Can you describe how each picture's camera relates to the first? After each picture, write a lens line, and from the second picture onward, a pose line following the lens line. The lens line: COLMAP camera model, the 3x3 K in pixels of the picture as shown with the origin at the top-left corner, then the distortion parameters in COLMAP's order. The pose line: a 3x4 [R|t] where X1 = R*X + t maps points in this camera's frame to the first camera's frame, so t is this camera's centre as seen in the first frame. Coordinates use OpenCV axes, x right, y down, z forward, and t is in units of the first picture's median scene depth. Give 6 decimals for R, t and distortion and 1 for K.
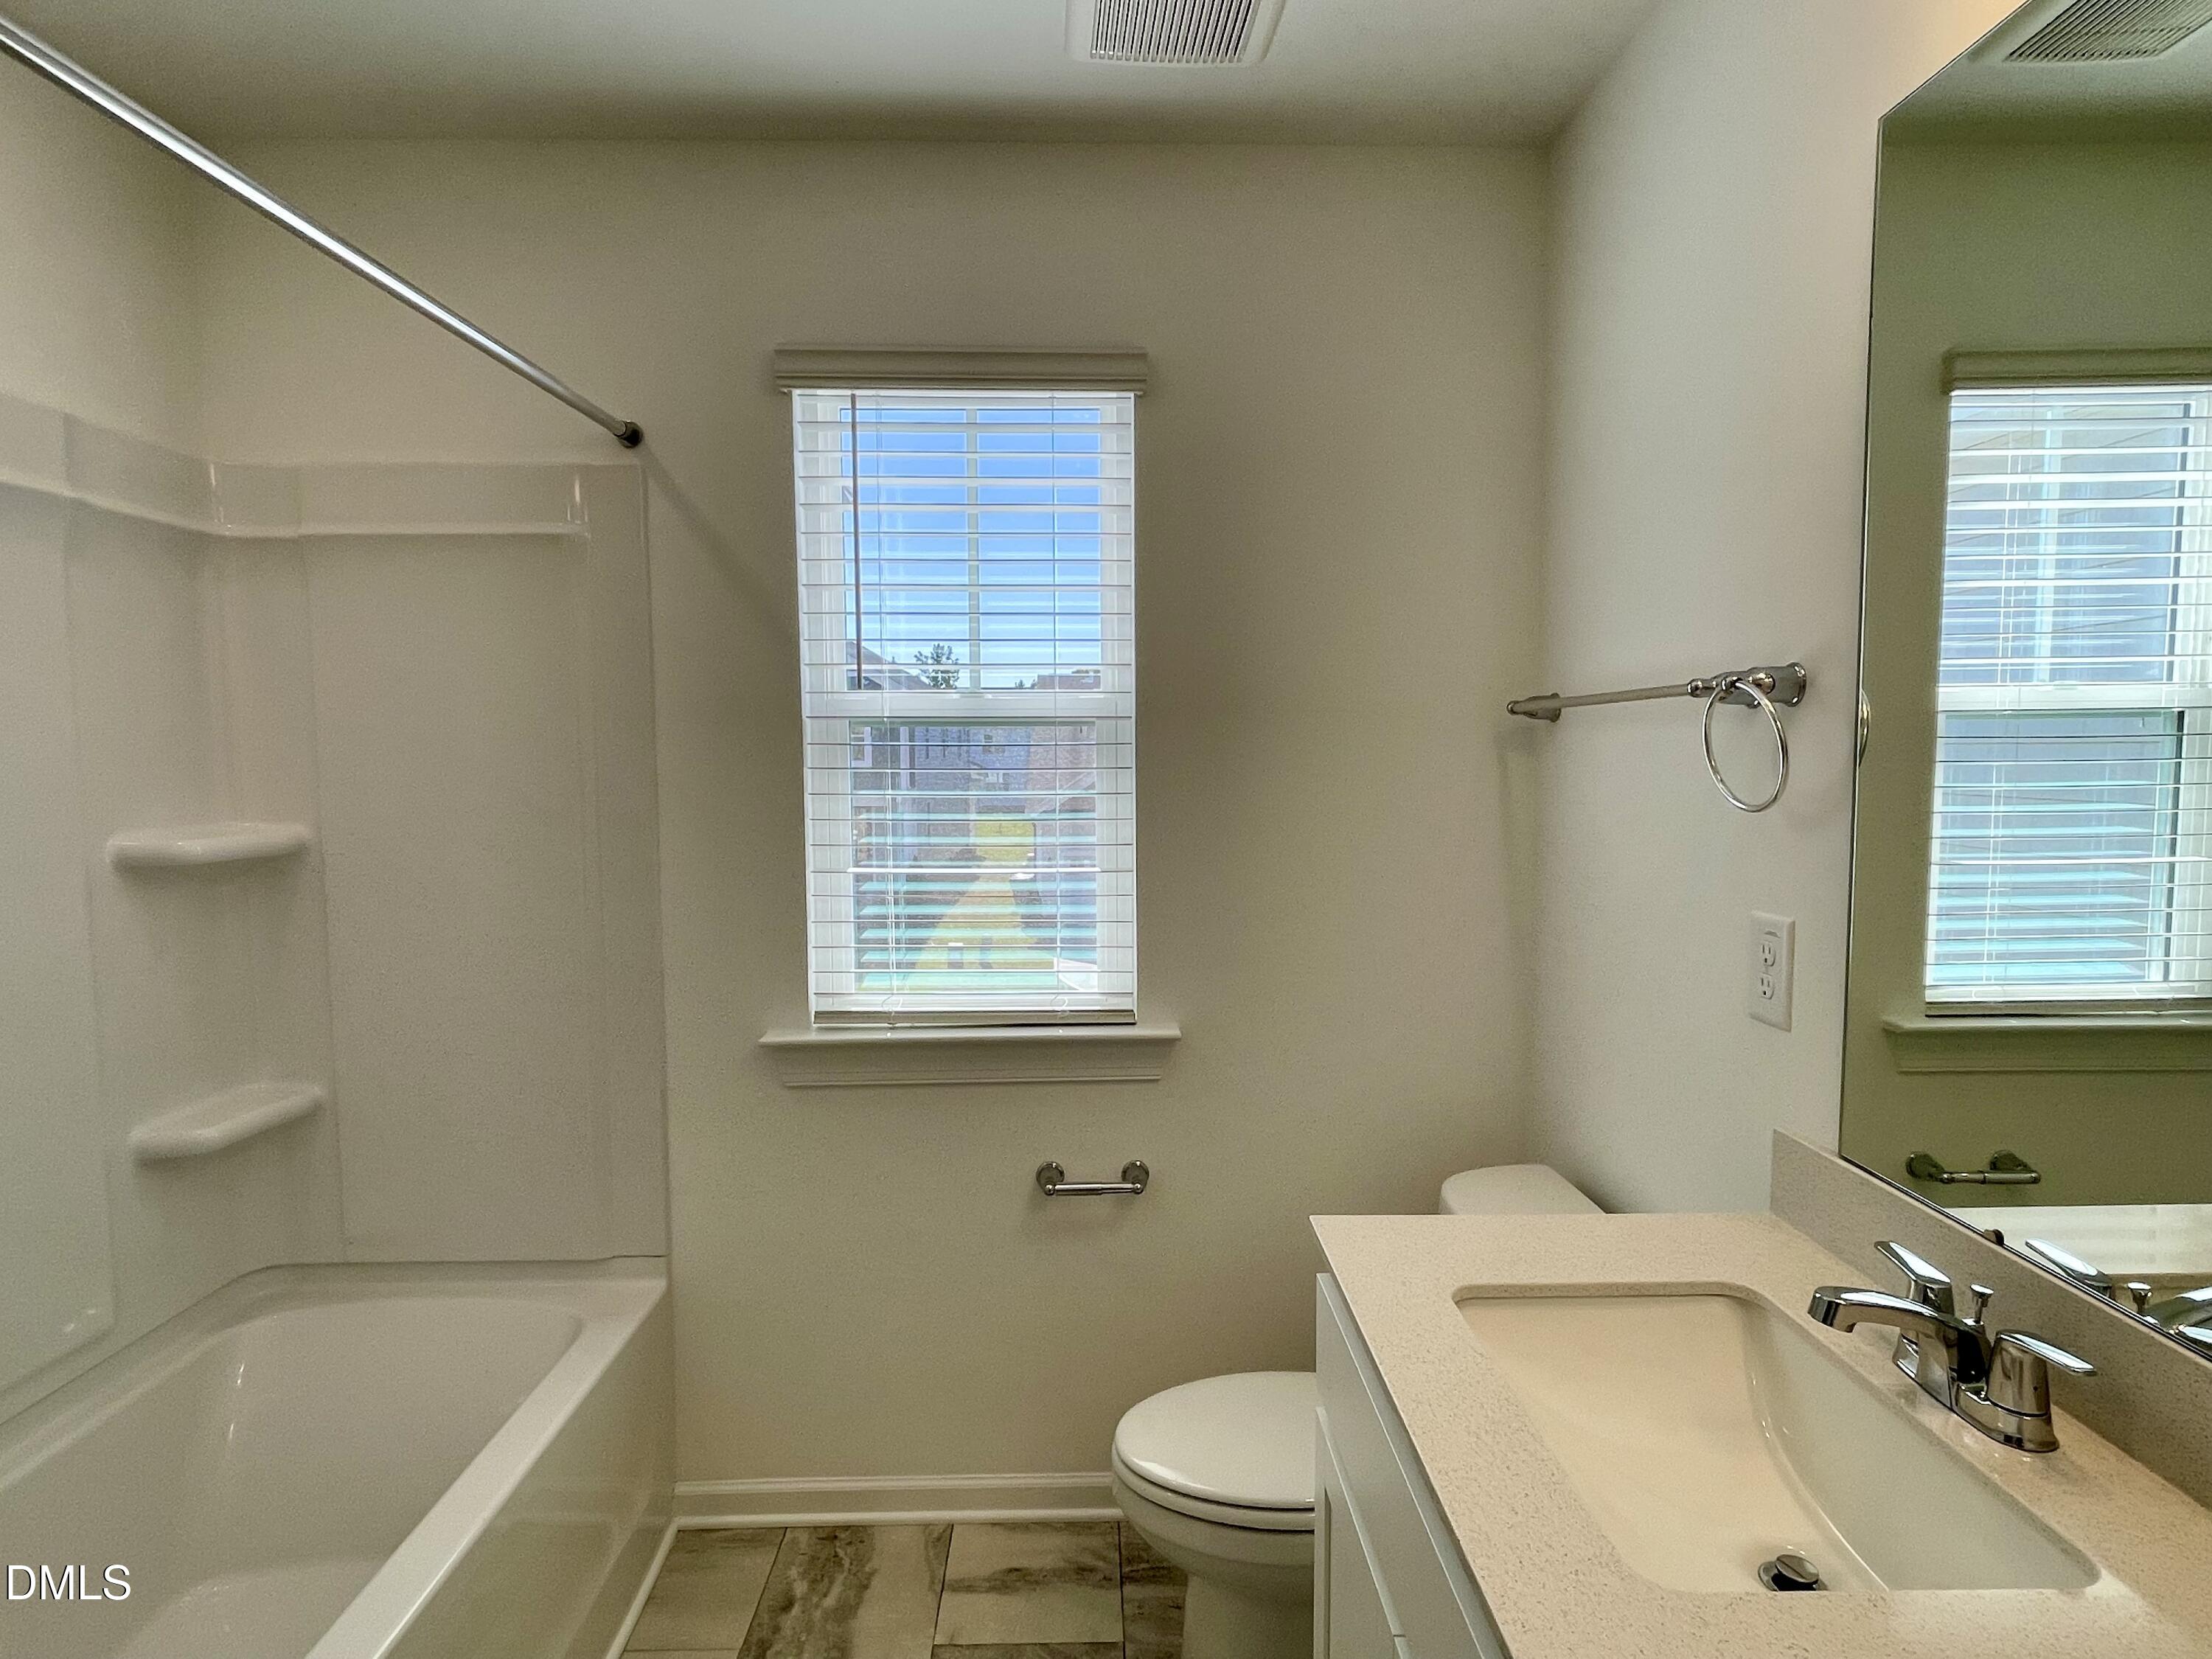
lens RADIAL K [[1180.3, 0, 1106.0], [0, 1180.3, 829.5], [0, 0, 1]] dist [-0.003997, -0.001553]
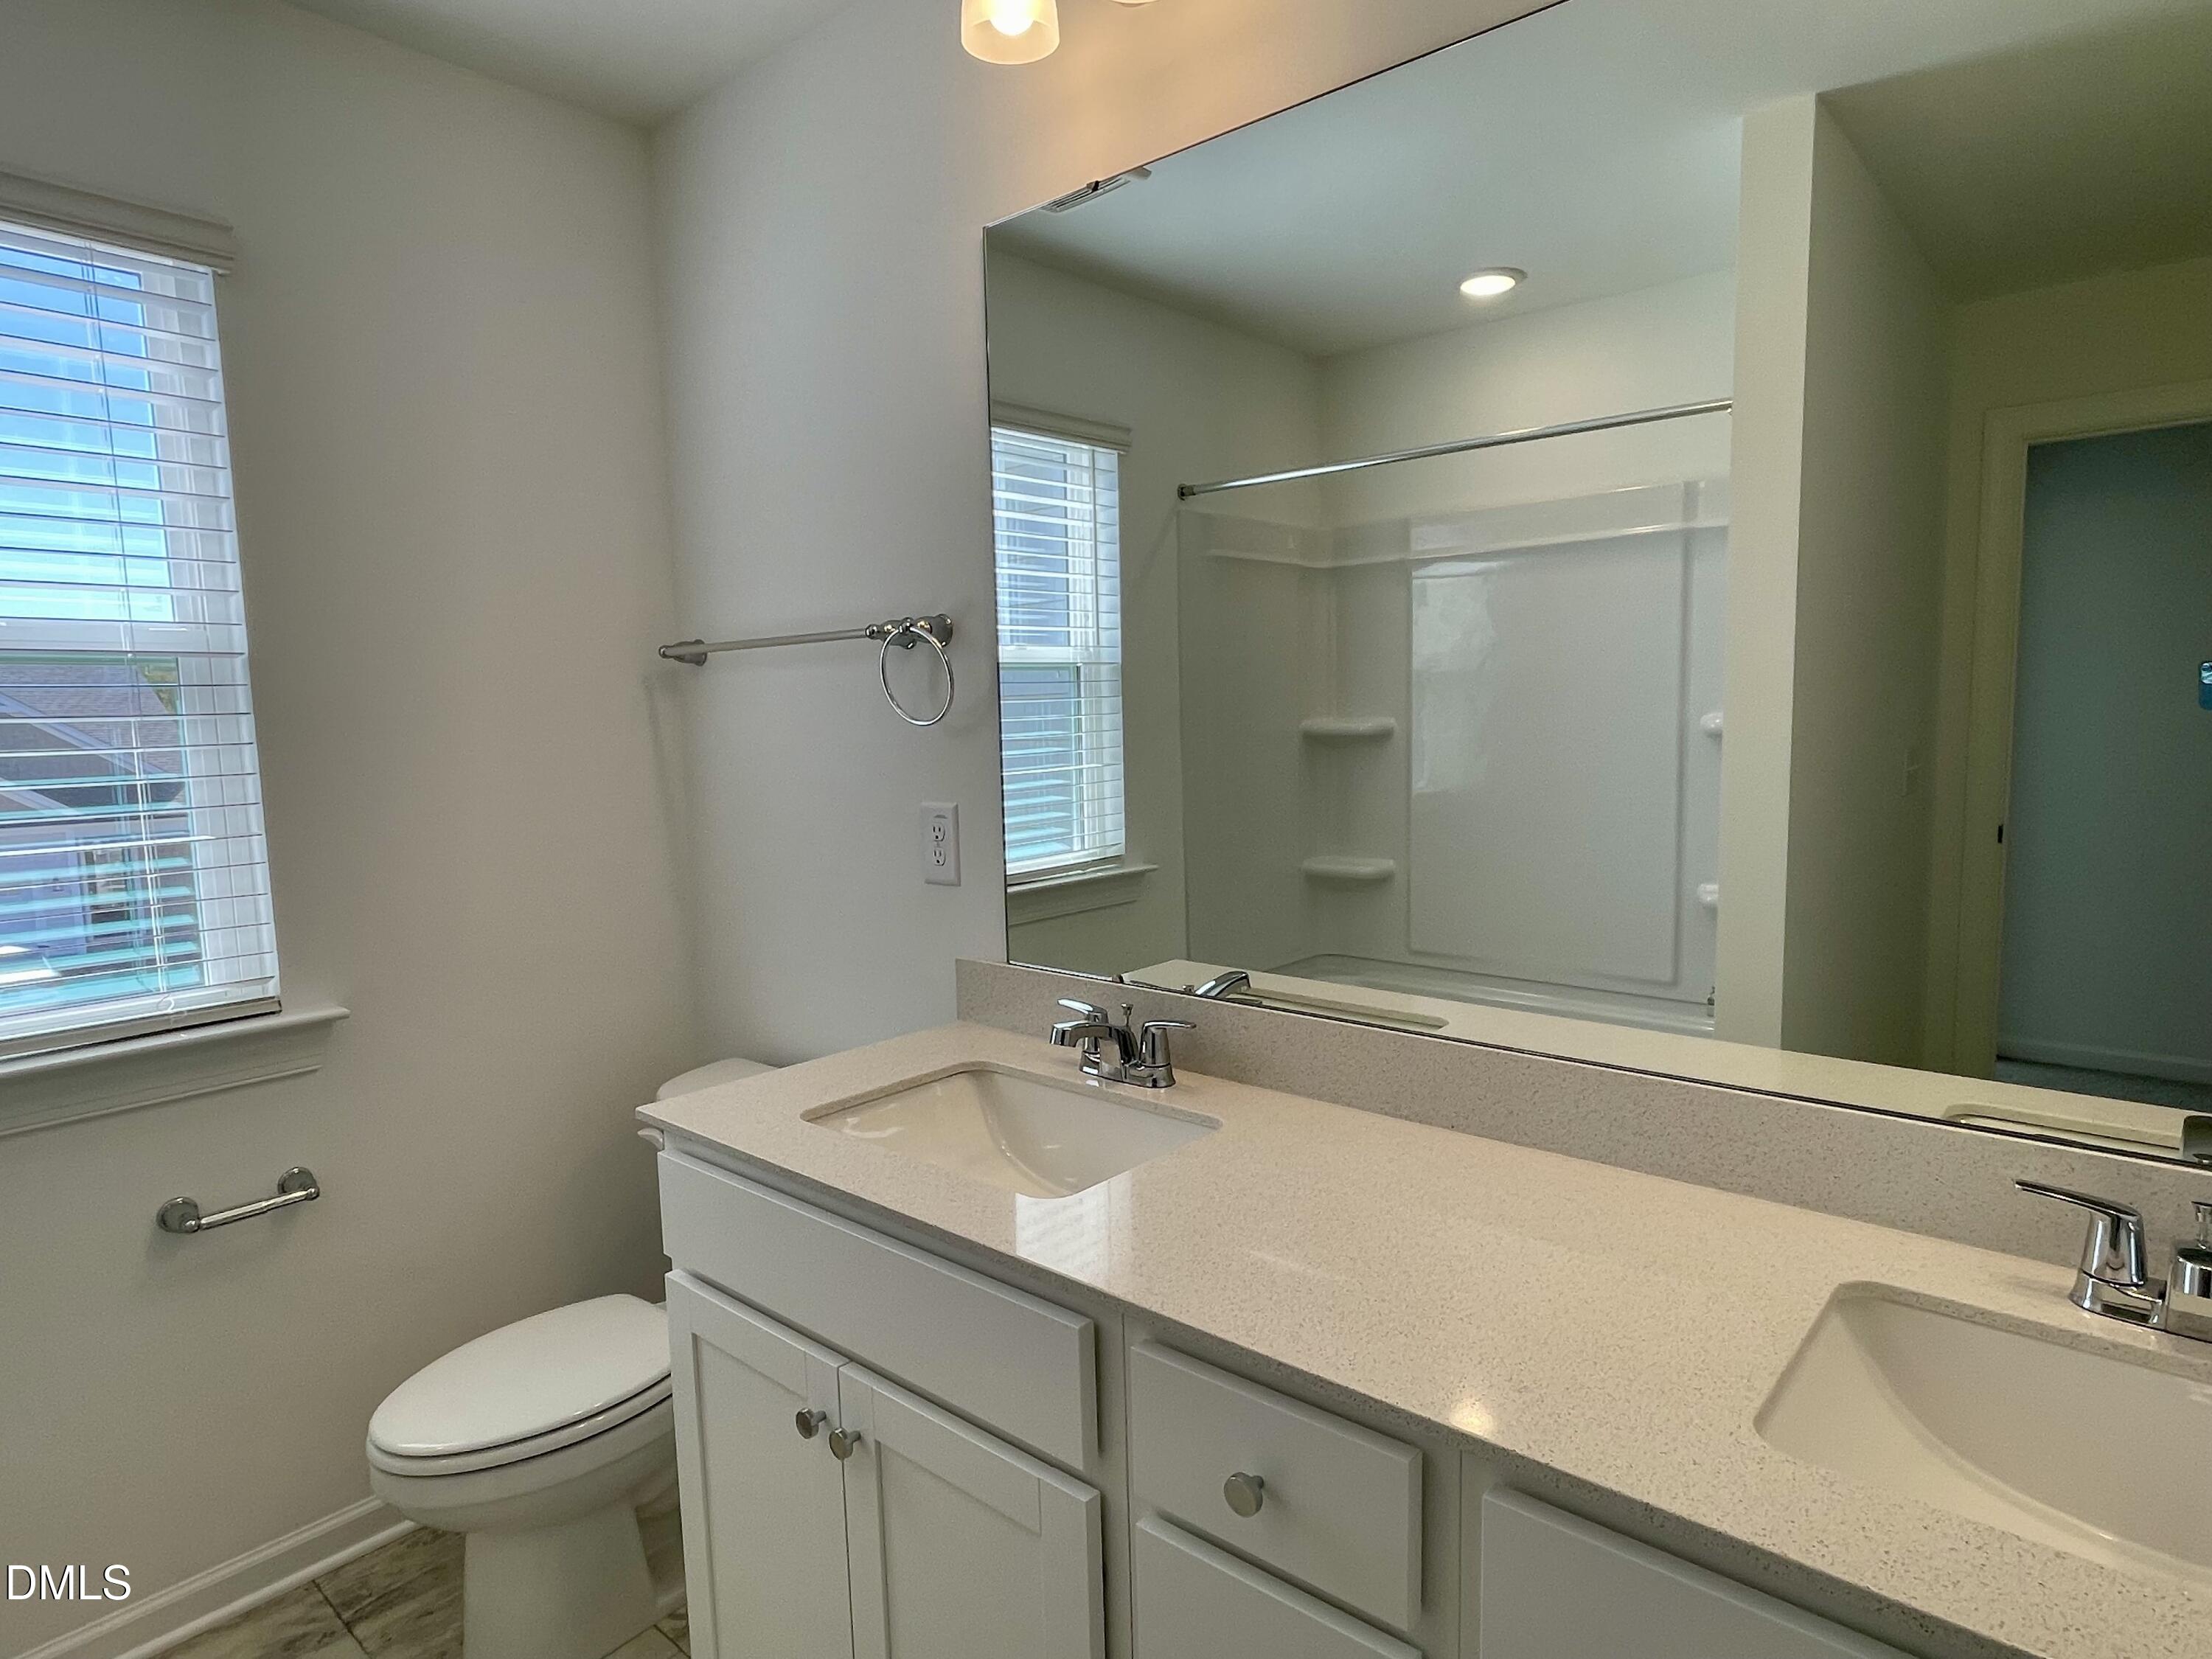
lens RADIAL K [[1221.8, 0, 1106.0], [0, 1221.8, 829.5], [0, 0, 1]] dist [-0.010836, -0.000733]
pose [[0.667435, -0.085116, 0.739787, -0.223115], [0.069851, 0.996222, 0.051600, 0.029182], [-0.741385, 0.017235, 0.670859, -0.047654]]
